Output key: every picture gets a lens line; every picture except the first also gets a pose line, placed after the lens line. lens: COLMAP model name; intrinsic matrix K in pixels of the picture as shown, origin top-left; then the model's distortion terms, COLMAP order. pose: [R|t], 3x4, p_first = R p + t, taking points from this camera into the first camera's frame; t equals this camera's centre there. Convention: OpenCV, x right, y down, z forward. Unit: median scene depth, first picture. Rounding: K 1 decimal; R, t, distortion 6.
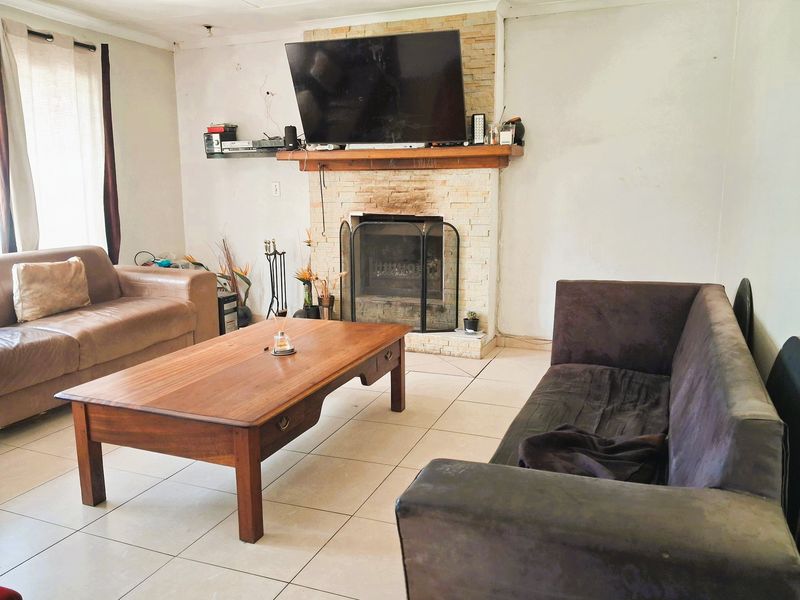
lens RADIAL K [[635.2, 0, 404.5], [0, 635.2, 299.6], [0, 0, 1]] dist [0.080970, -0.146292]
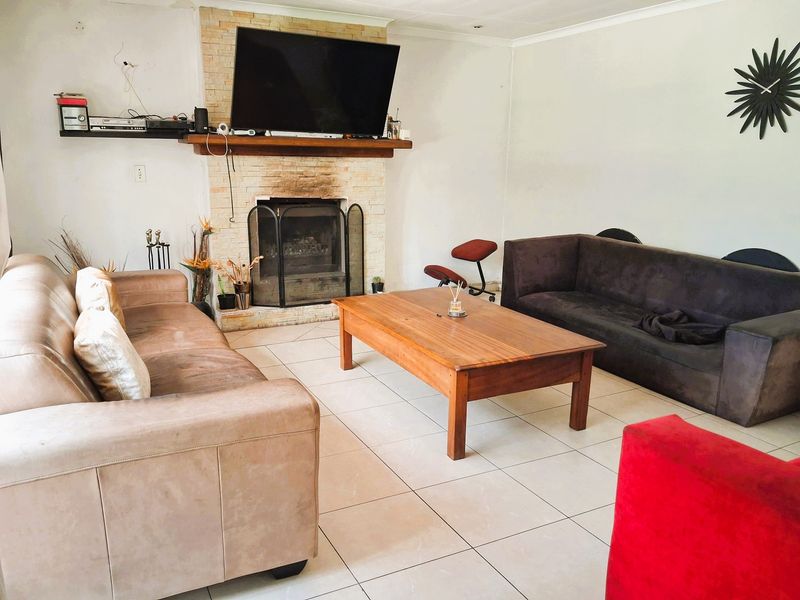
lens RADIAL K [[635.2, 0, 404.5], [0, 635.2, 299.6], [0, 0, 1]] dist [0.080970, -0.146292]
pose [[0.652912, -0.151487, 0.742130, -0.744108], [0.115044, 0.988262, 0.100514, -0.052837], [-0.748646, 0.019751, 0.662676, 0.158732]]
